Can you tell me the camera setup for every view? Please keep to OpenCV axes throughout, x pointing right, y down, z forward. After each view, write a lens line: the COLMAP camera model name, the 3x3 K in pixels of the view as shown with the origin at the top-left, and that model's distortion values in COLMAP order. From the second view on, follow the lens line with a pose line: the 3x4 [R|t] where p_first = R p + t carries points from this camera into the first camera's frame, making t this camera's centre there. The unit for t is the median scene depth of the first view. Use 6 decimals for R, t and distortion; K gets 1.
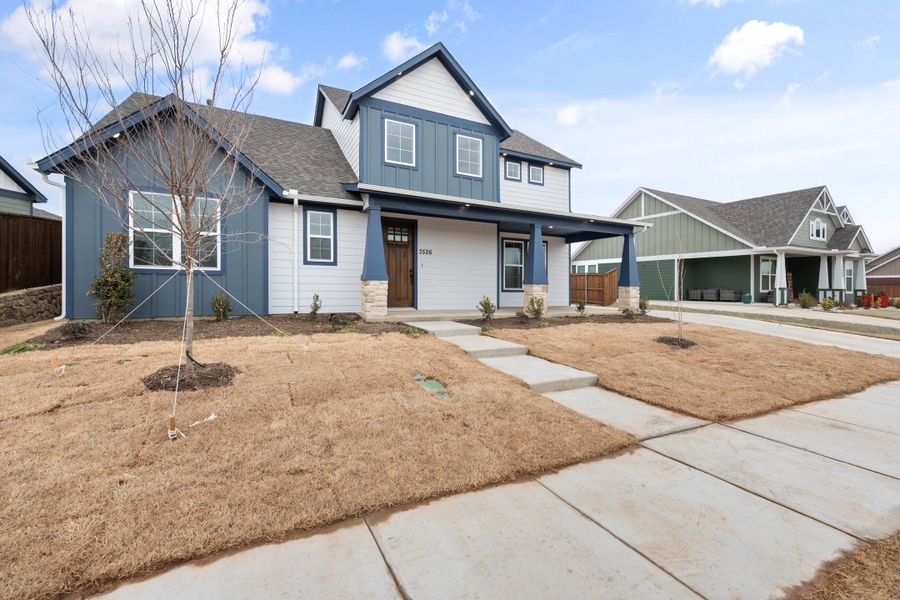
lens RADIAL K [[405.0, 0, 456.6], [0, 405.0, 292.7], [0, 0, 1]] dist [-0.000607, -0.001081]
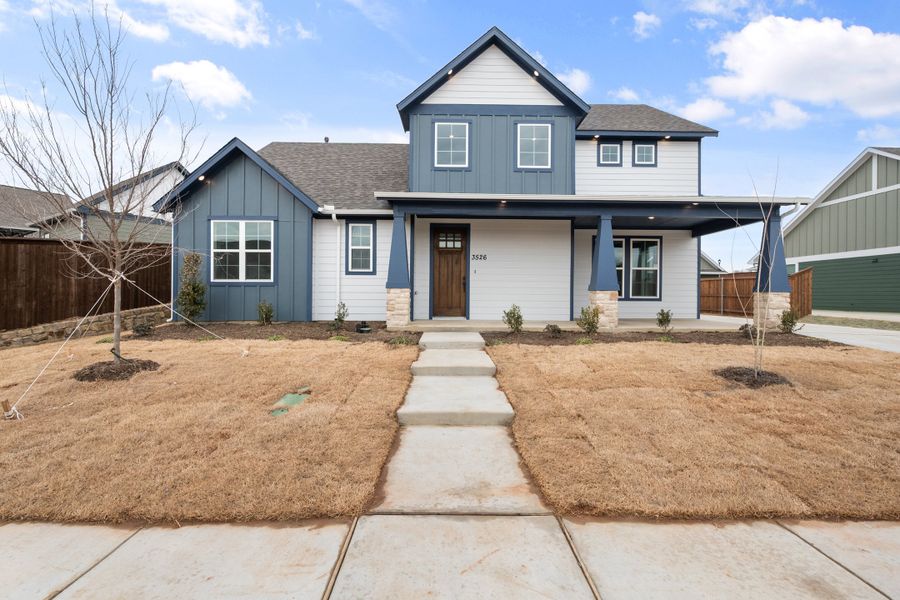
lens RADIAL K [[405.0, 0, 457.1], [0, 405.0, 300.7], [0, 0, 1]] dist [-0.000607, -0.001081]
pose [[0.889861, -0.002317, -0.456225, 0.311460], [-0.000023, 0.999987, -0.005124, 0.003516], [0.456231, 0.004571, 0.889850, 0.159021]]
